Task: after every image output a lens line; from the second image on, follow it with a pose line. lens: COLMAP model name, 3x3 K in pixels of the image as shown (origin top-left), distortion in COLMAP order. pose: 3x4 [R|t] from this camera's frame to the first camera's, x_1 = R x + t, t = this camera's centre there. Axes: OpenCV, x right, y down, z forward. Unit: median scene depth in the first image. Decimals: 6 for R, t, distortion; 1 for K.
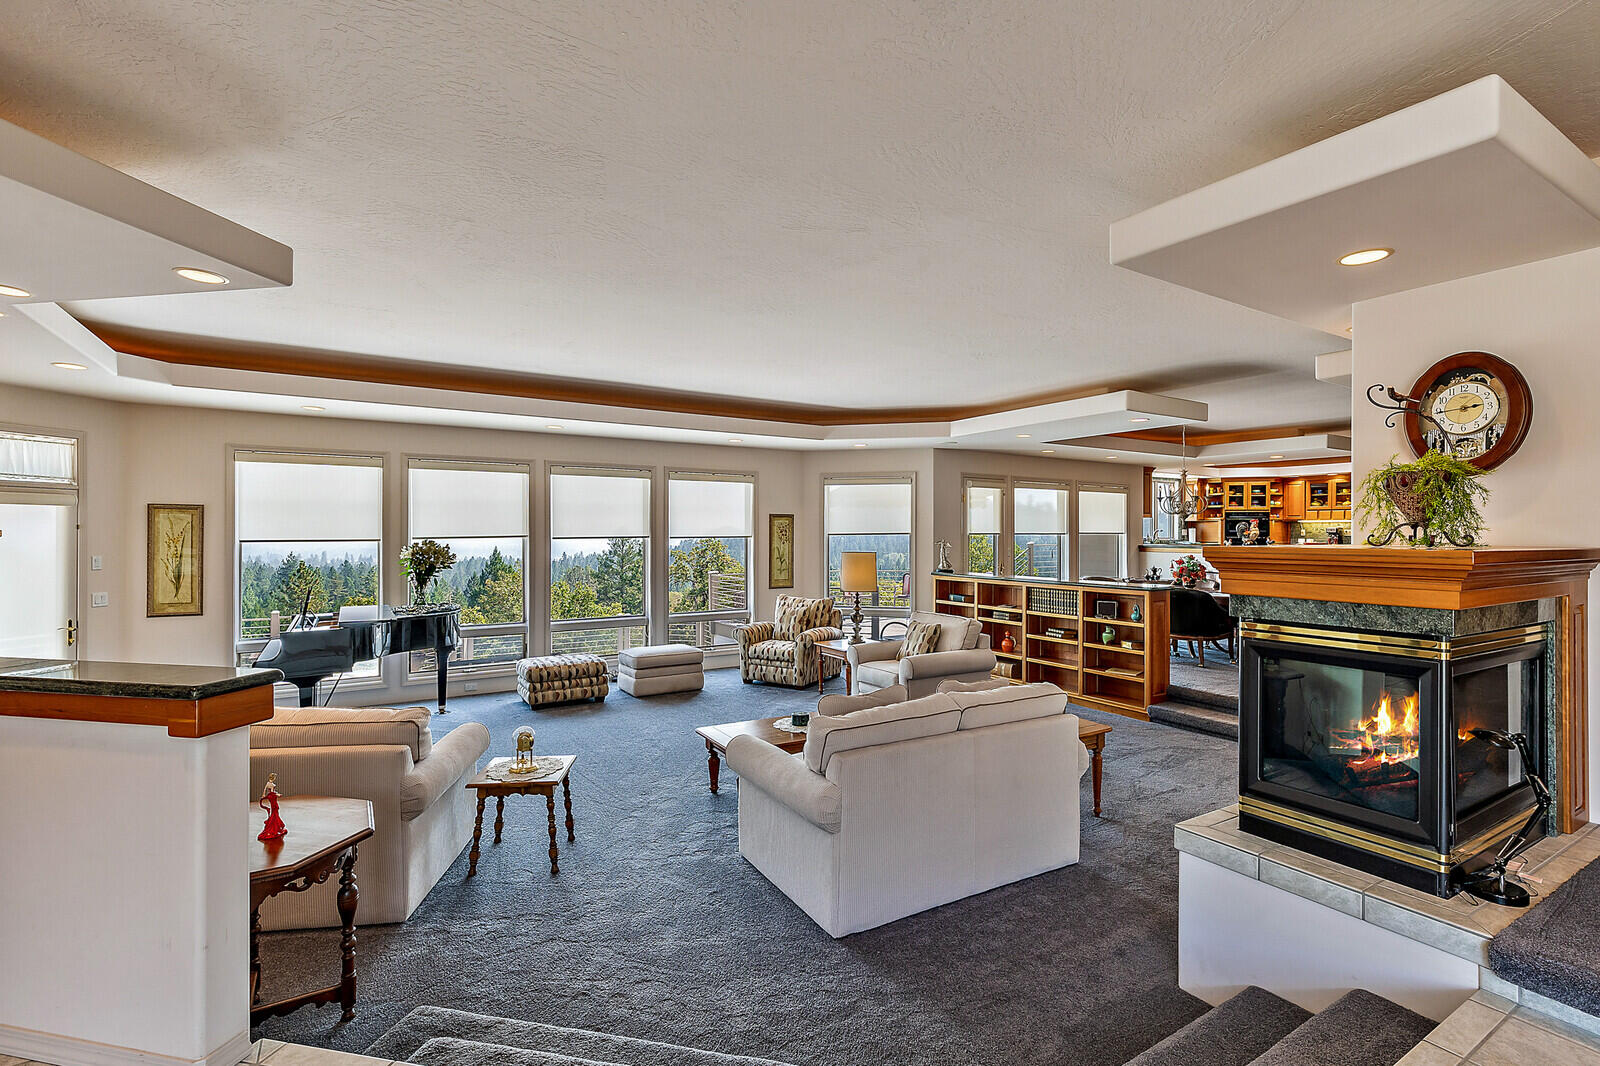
lens RADIAL K [[739.0, 0, 805.0], [0, 739.0, 531.4], [0, 0, 1]] dist [0.005028, 0.000128]
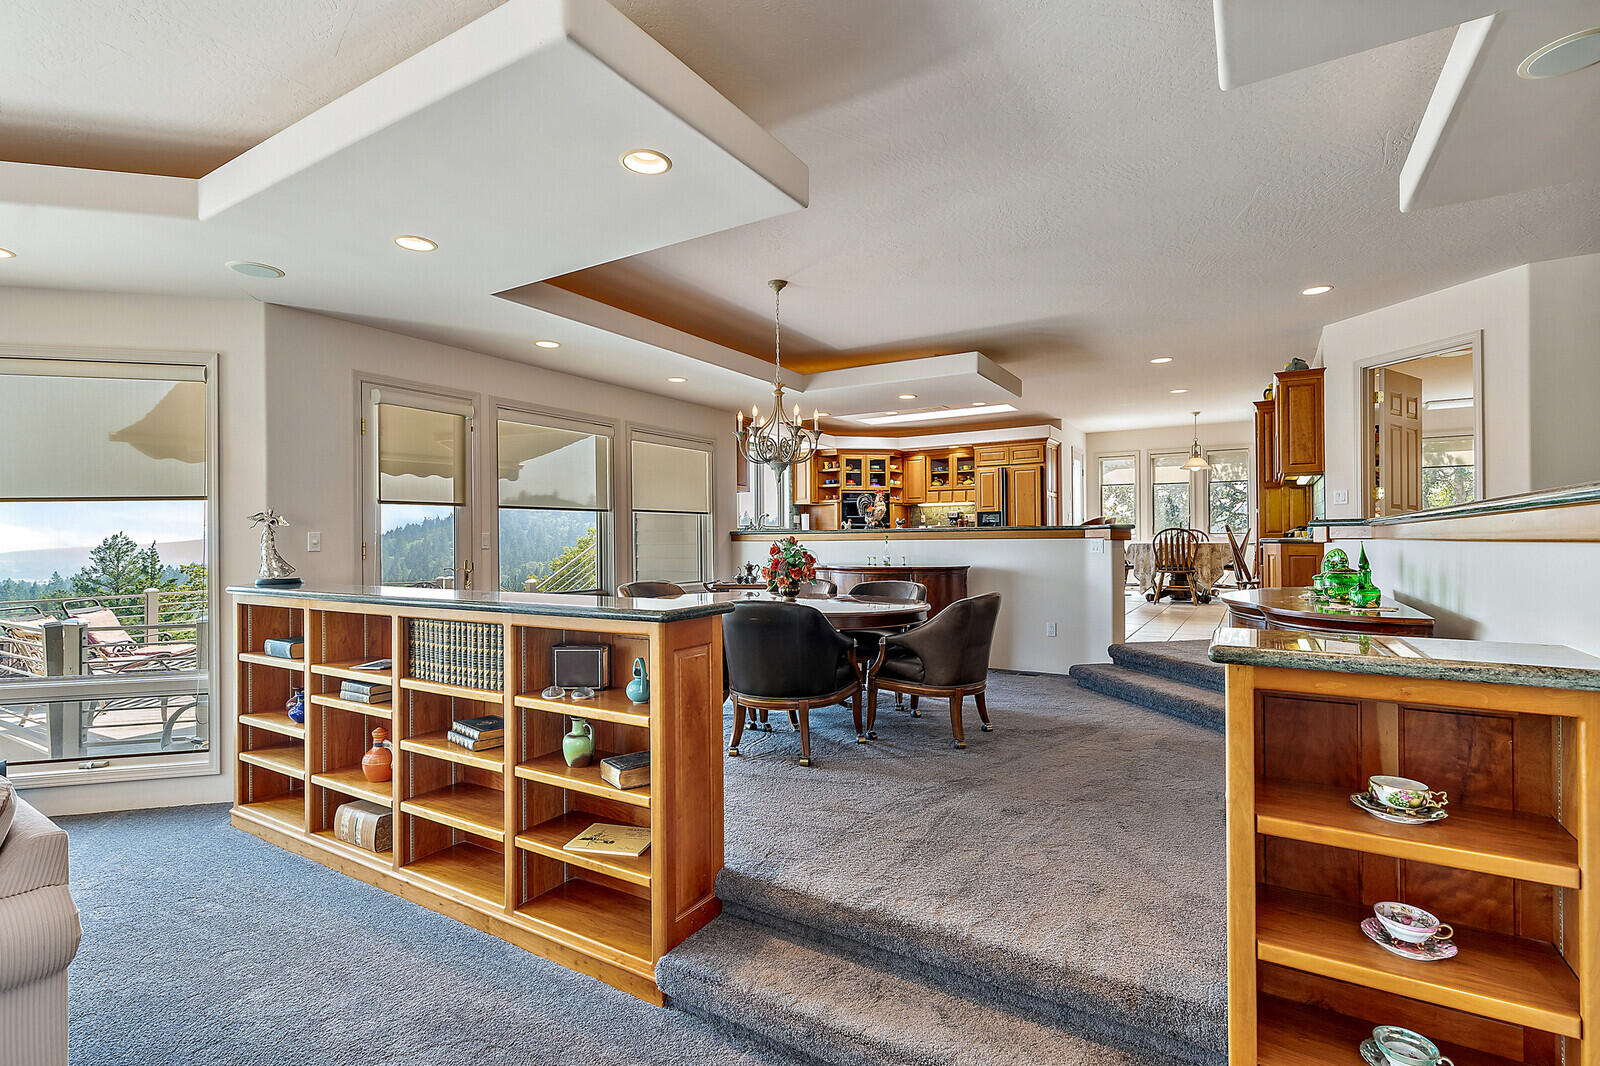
lens RADIAL K [[739.0, 0, 791.8], [0, 739.0, 535.0], [0, 0, 1]] dist [0.005028, 0.000128]
pose [[0.900038, -0.009986, 0.435698, 0.185764], [0.011741, 0.999930, -0.001336, 0.020564], [-0.435654, 0.006318, 0.900092, 0.332020]]
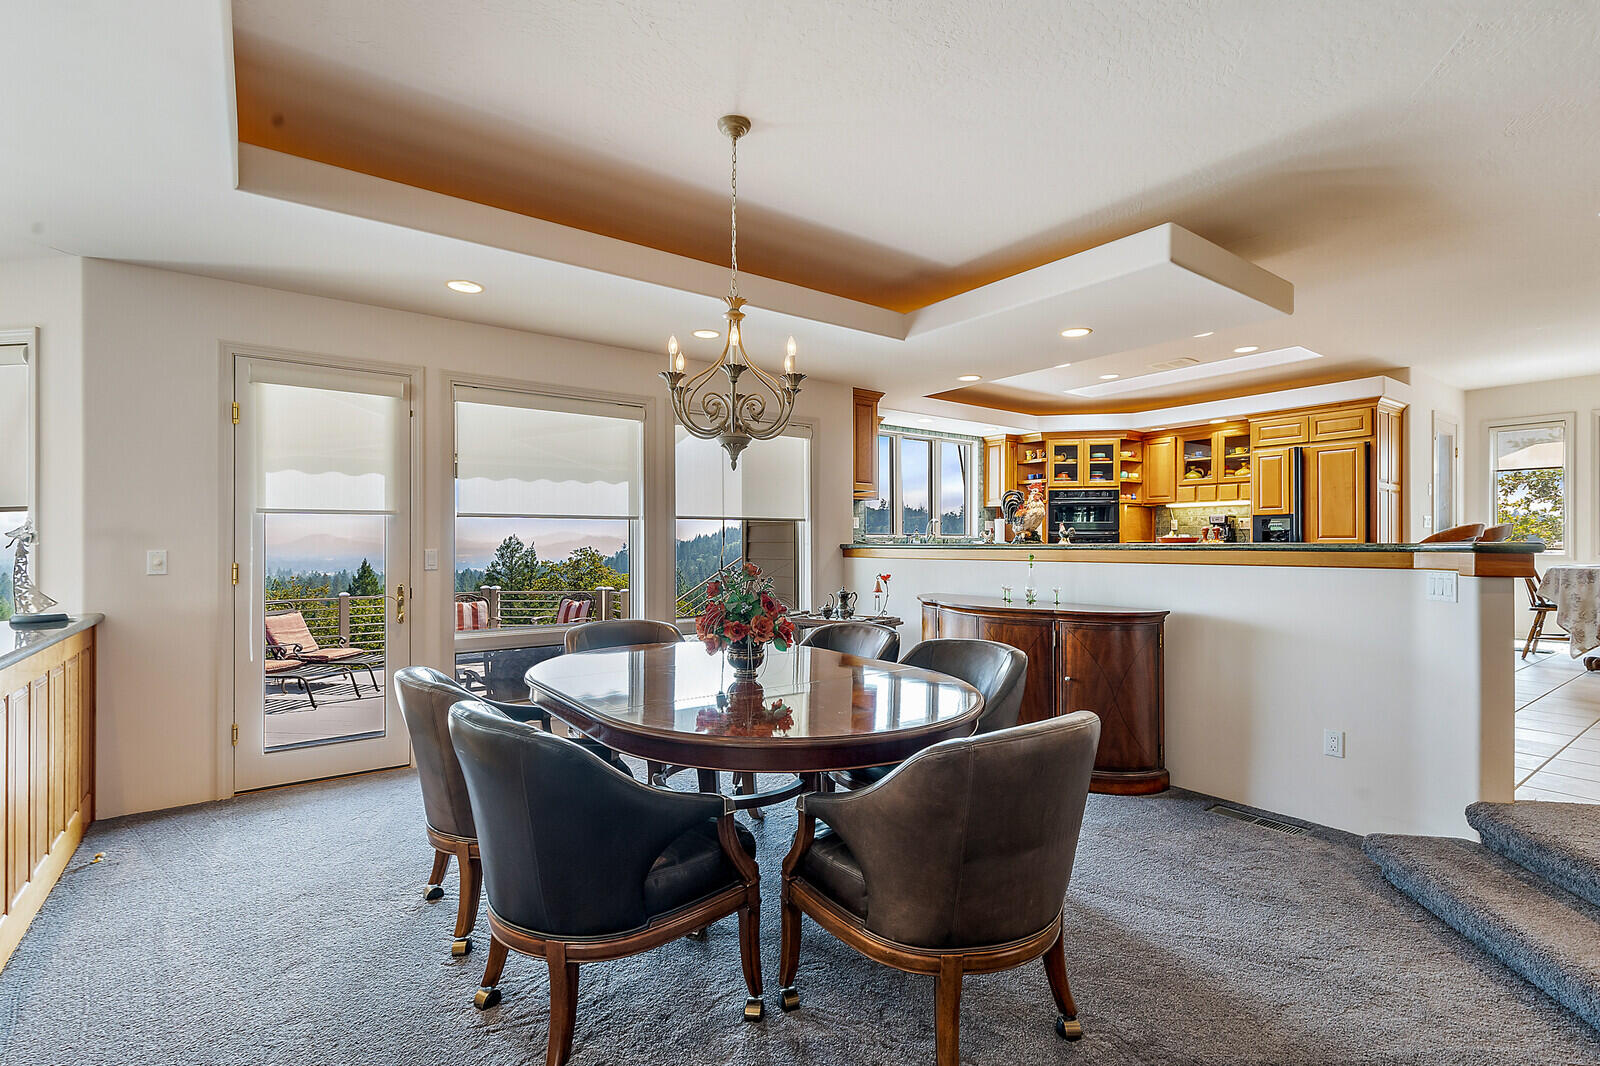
lens RADIAL K [[739.0, 0, 790.8], [0, 739.0, 542.0], [0, 0, 1]] dist [0.005028, 0.000128]
pose [[0.997278, -0.005226, 0.073543, 0.335701], [0.005234, 0.999986, 0.000095, 0.014853], [-0.073542, 0.000290, 0.997292, 0.447937]]
